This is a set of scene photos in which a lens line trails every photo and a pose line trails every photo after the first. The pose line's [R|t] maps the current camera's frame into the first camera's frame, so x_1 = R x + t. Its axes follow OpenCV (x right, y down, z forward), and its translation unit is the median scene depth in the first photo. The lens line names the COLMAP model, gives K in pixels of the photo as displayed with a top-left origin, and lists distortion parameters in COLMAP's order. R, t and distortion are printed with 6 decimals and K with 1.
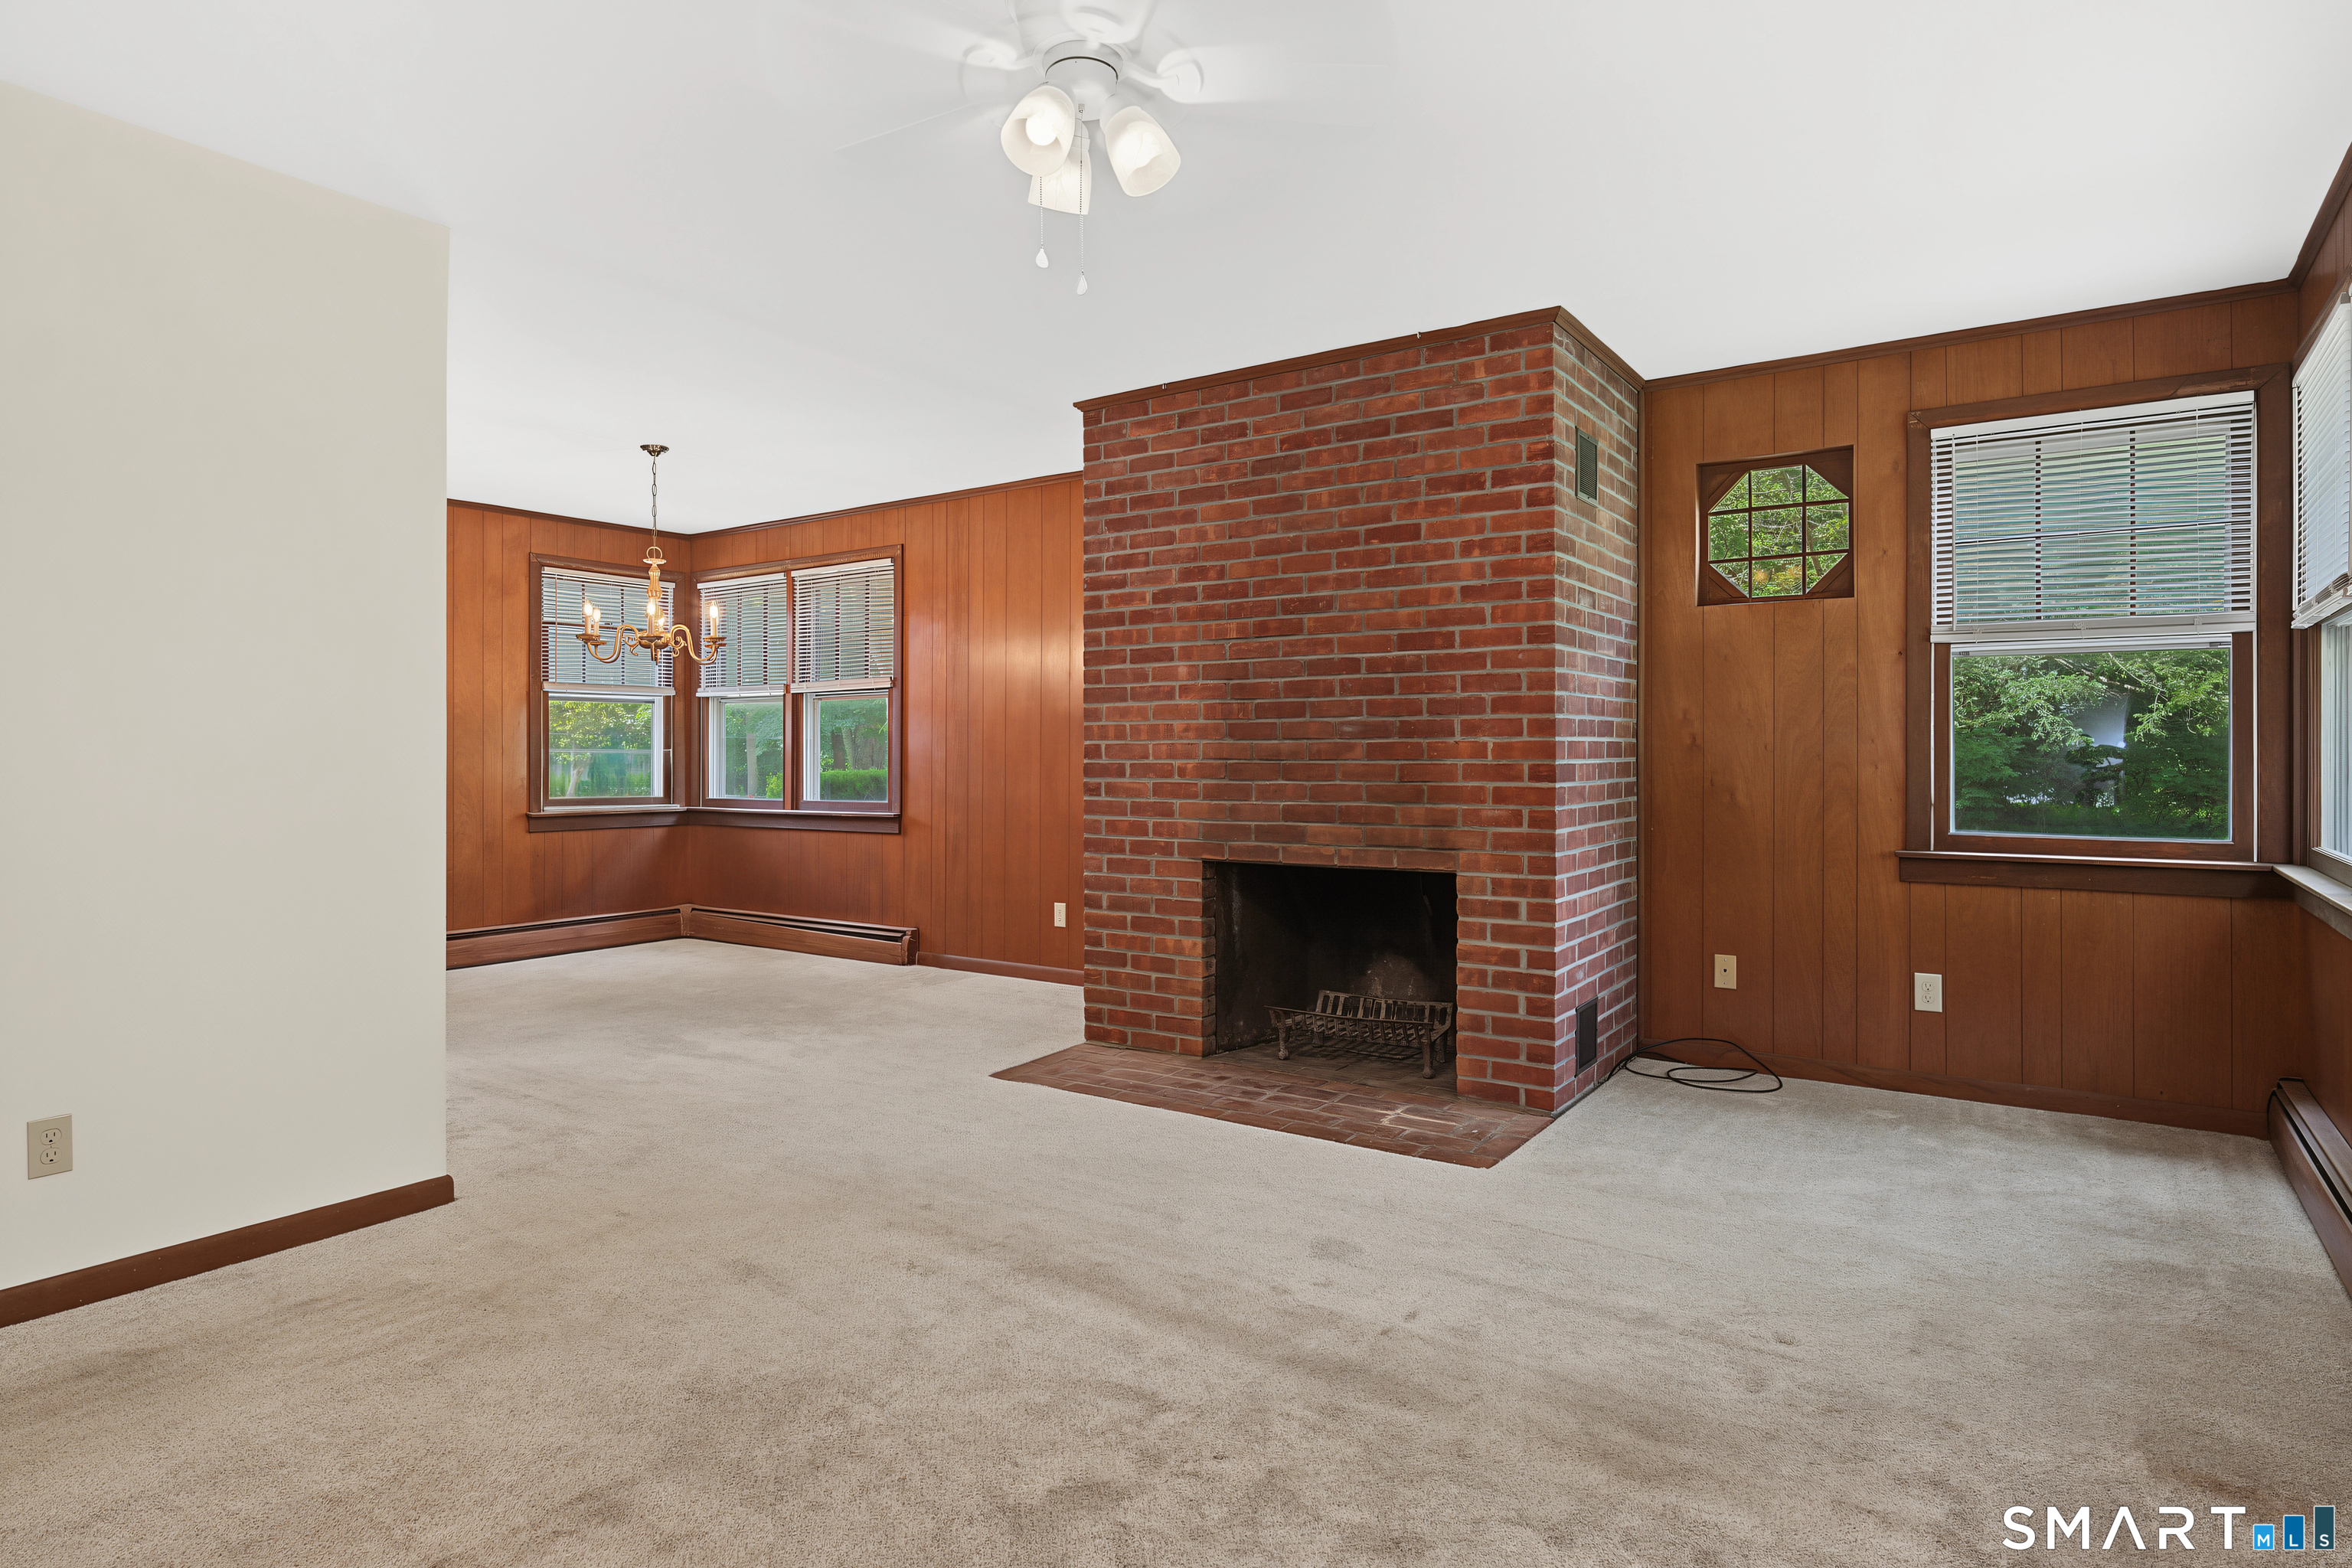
lens RADIAL K [[1296.7, 0, 1183.2], [0, 1296.7, 770.3], [0, 0, 1]] dist [0.001702, -0.000533]
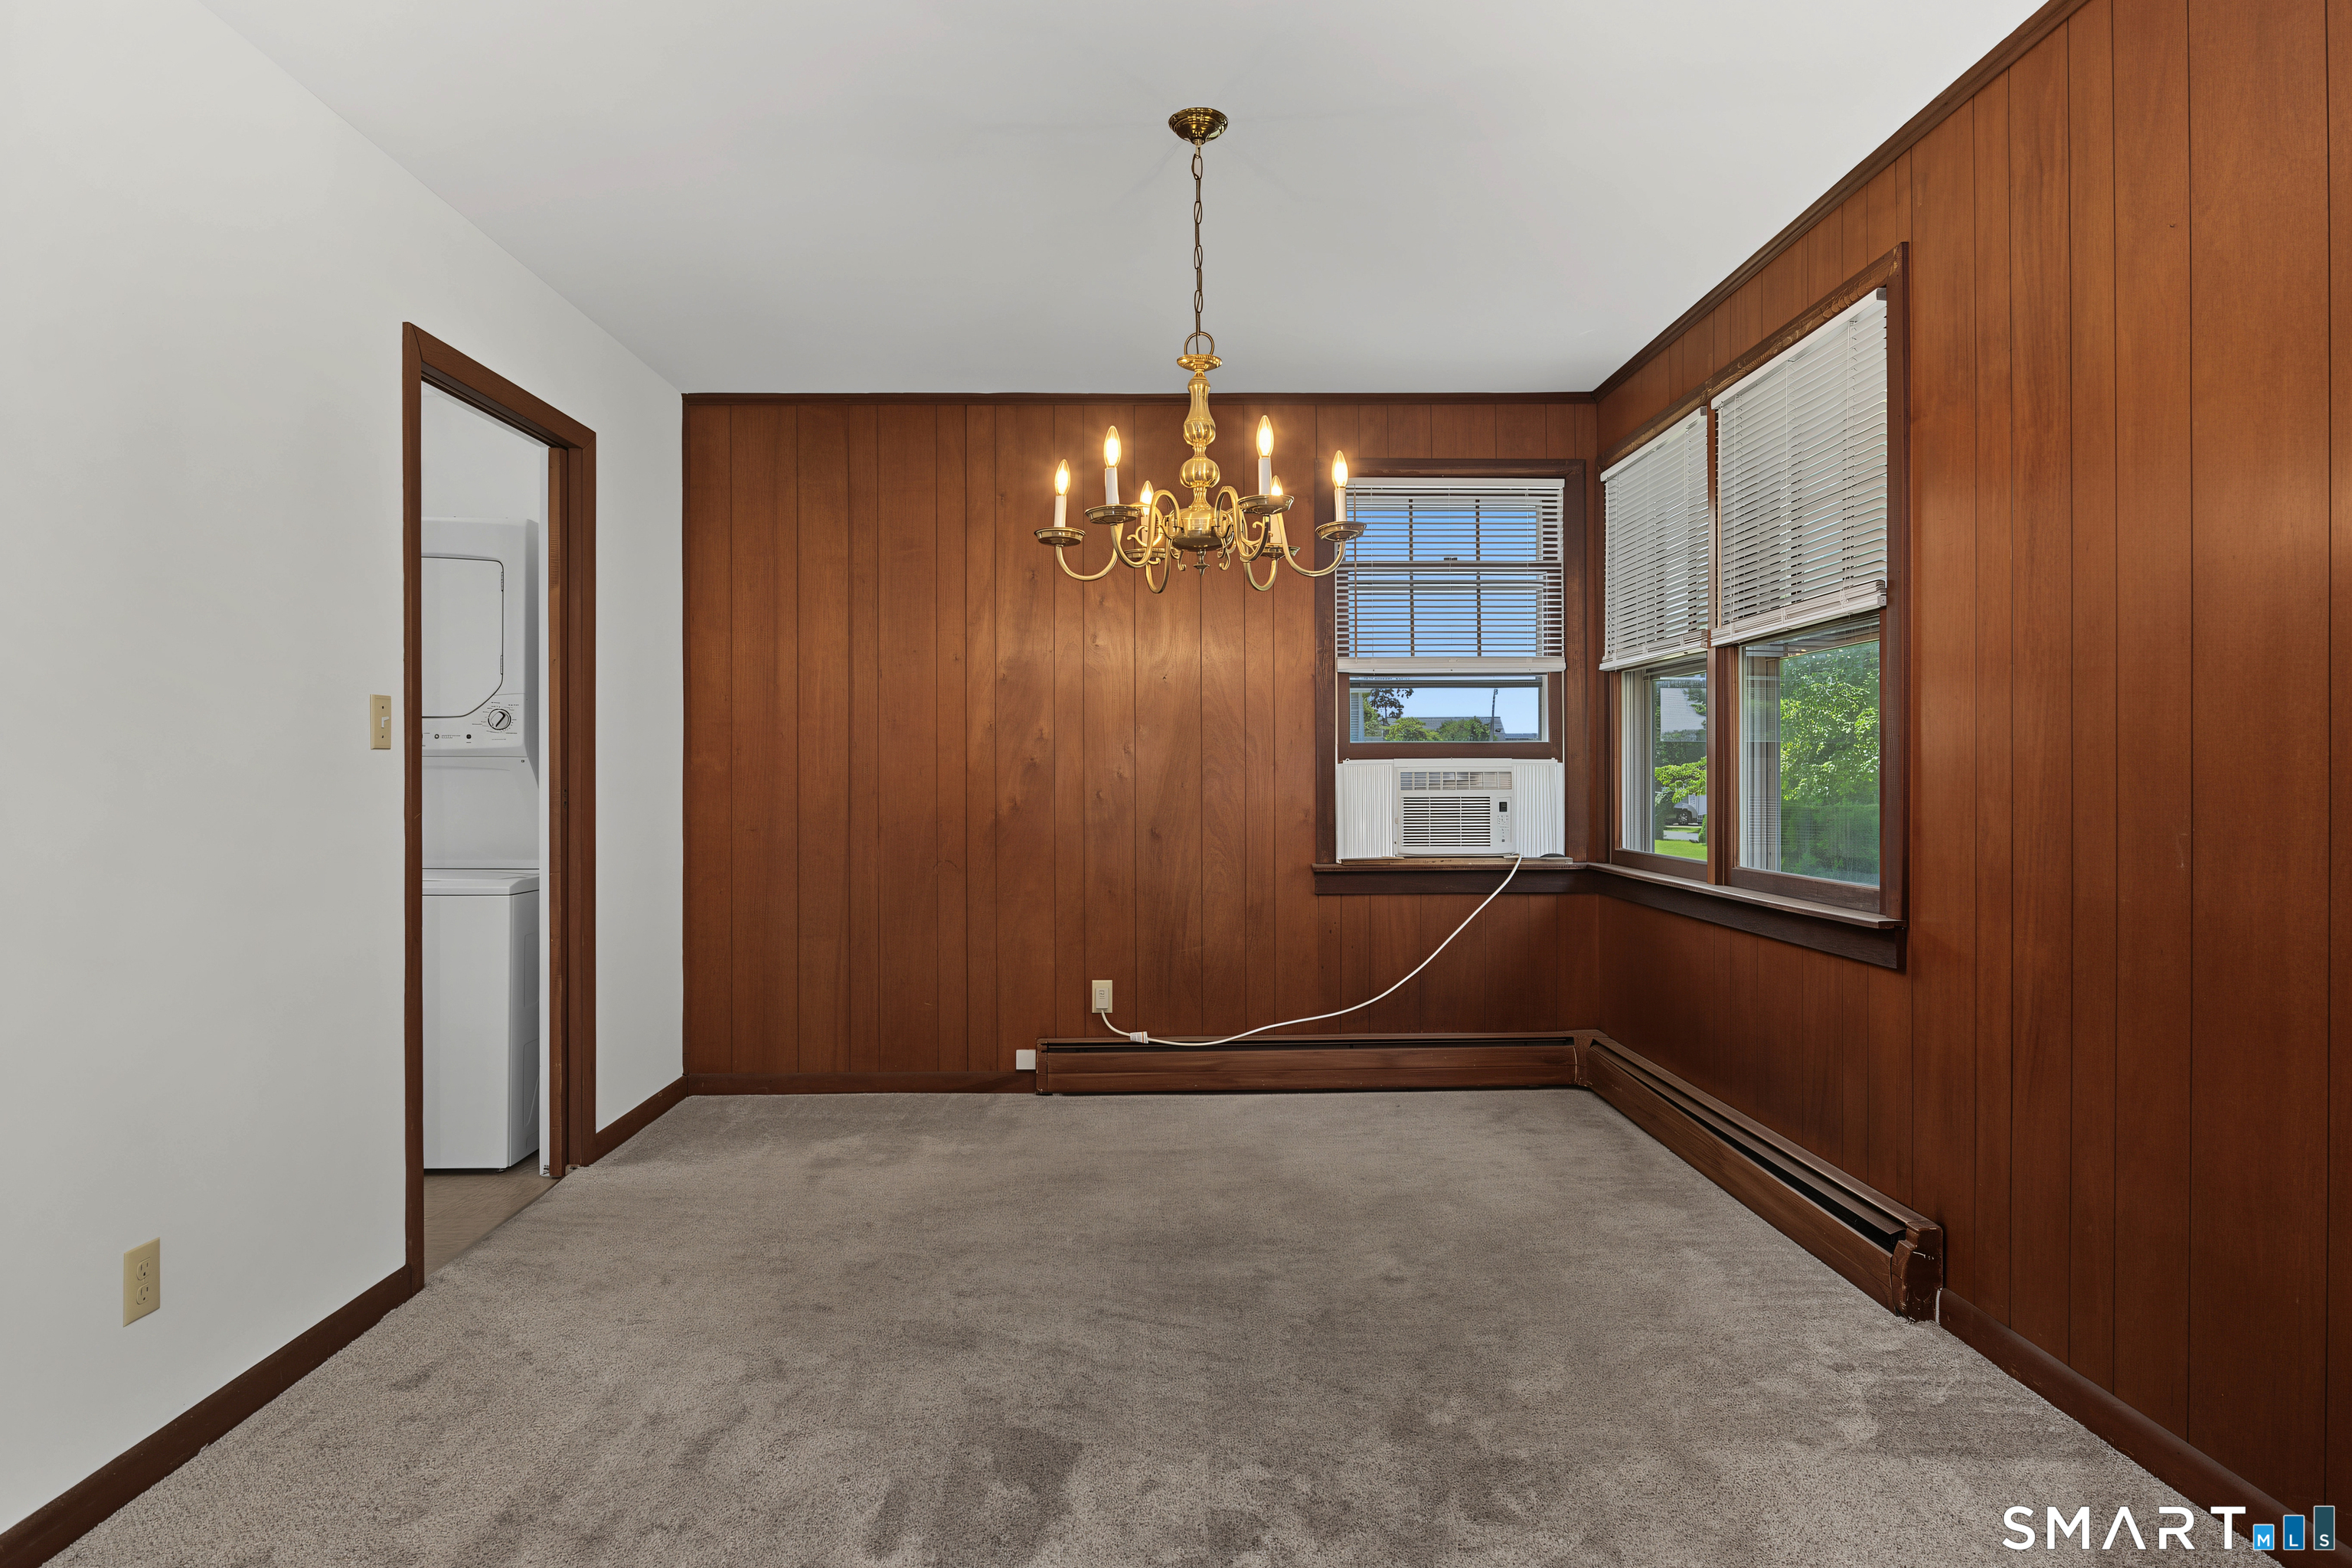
lens RADIAL K [[1296.7, 0, 1172.4], [0, 1296.7, 772.4], [0, 0, 1]] dist [0.001702, -0.000533]
pose [[0.590546, -0.004080, -0.806994, -0.027970], [-0.000612, 0.999985, -0.005503, -0.009398], [0.807004, 0.003744, 0.590534, 0.567288]]
